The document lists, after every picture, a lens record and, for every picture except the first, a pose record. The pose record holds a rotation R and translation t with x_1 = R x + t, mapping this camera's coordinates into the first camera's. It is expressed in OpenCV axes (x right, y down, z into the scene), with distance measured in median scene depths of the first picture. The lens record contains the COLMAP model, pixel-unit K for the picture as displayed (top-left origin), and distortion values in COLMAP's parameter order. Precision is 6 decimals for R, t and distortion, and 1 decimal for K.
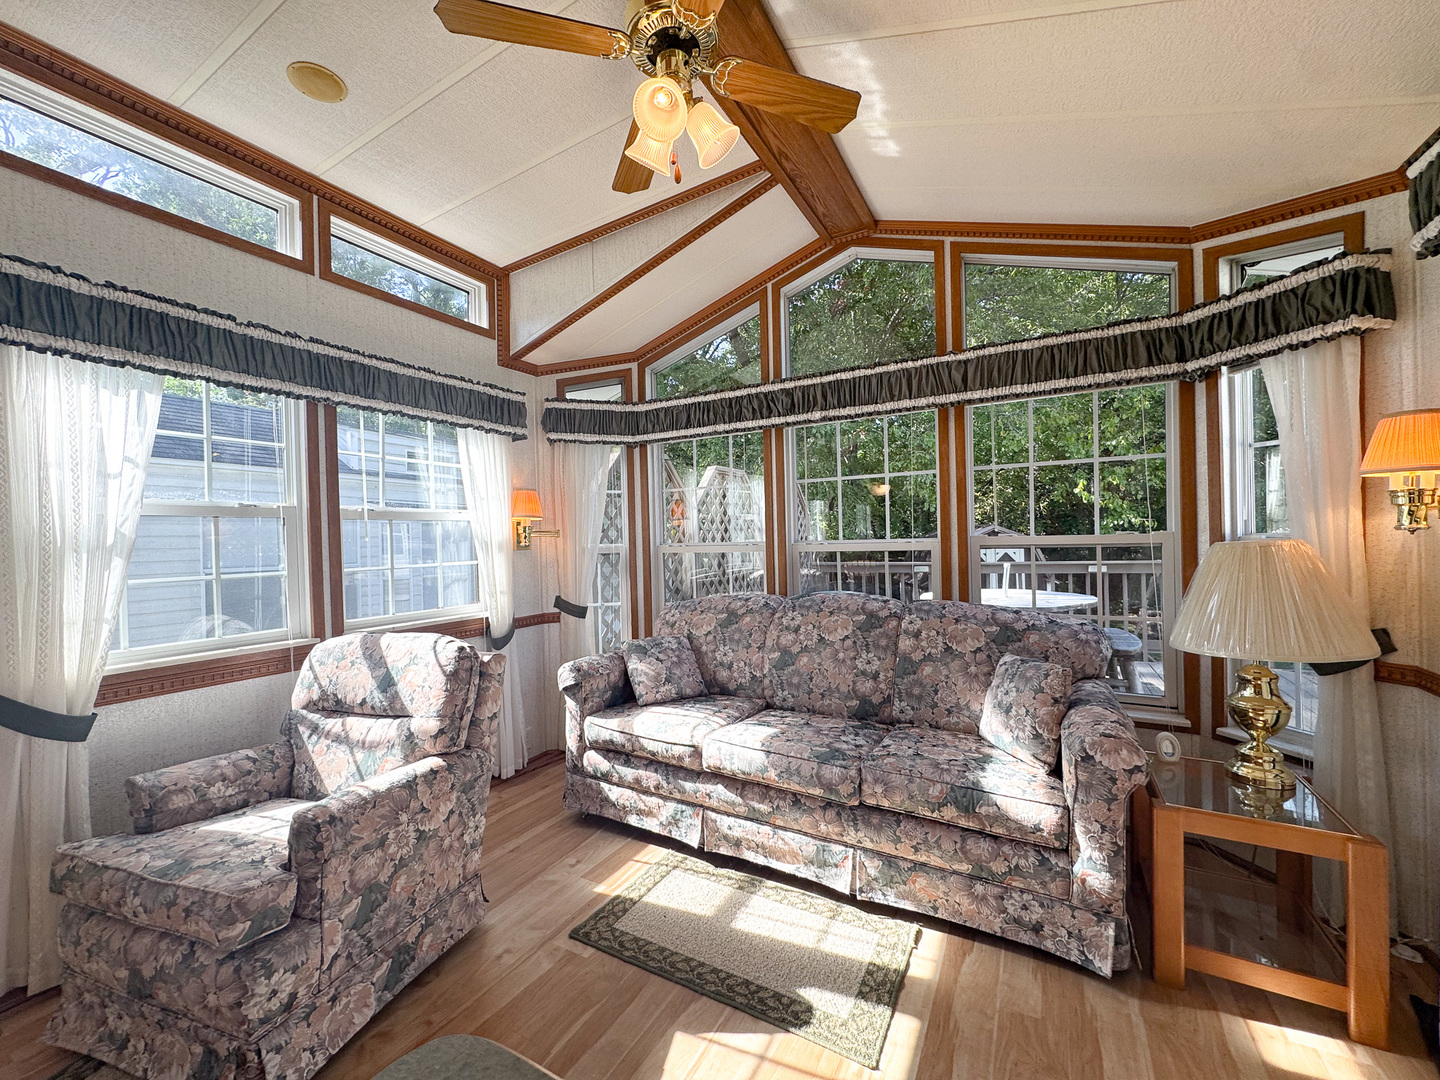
lens RADIAL K [[573.3, 0, 719.5], [0, 573.3, 539.9], [0, 0, 1]] dist [-0.003942, 0.000518]
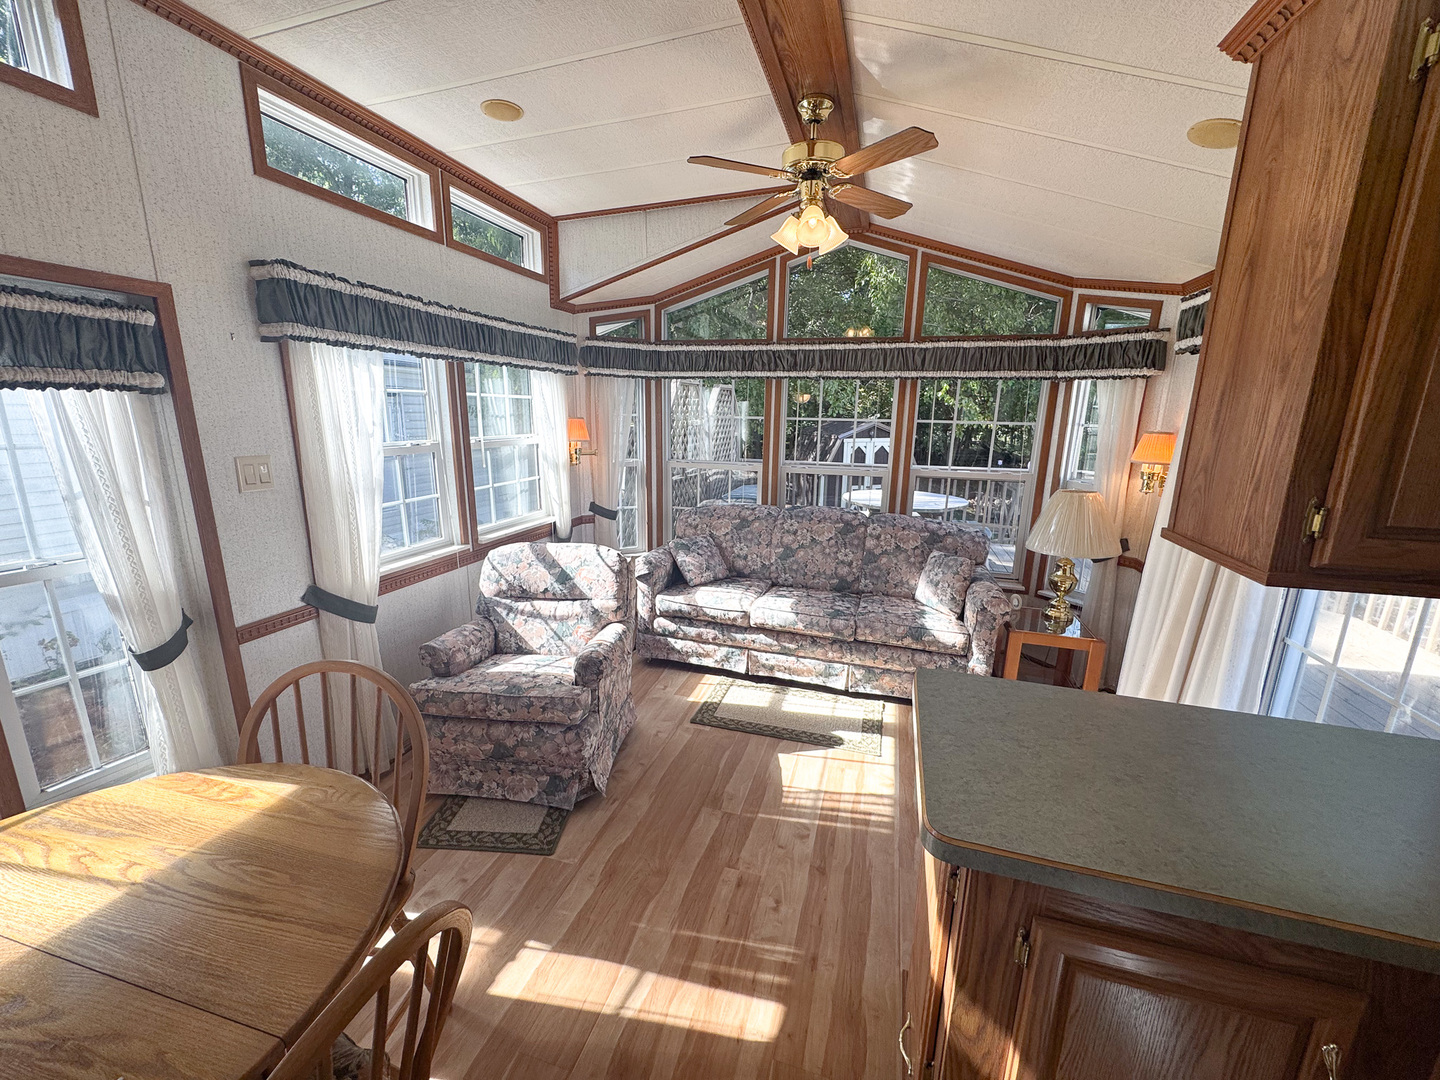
lens RADIAL K [[573.3, 0, 720.1], [0, 573.3, 540.4], [0, 0, 1]] dist [-0.003942, 0.000518]
pose [[0.975229, -0.008742, 0.221023, -0.477243], [-0.039369, 0.976406, 0.212326, -0.158988], [-0.217664, -0.215768, 0.951875, -0.431276]]
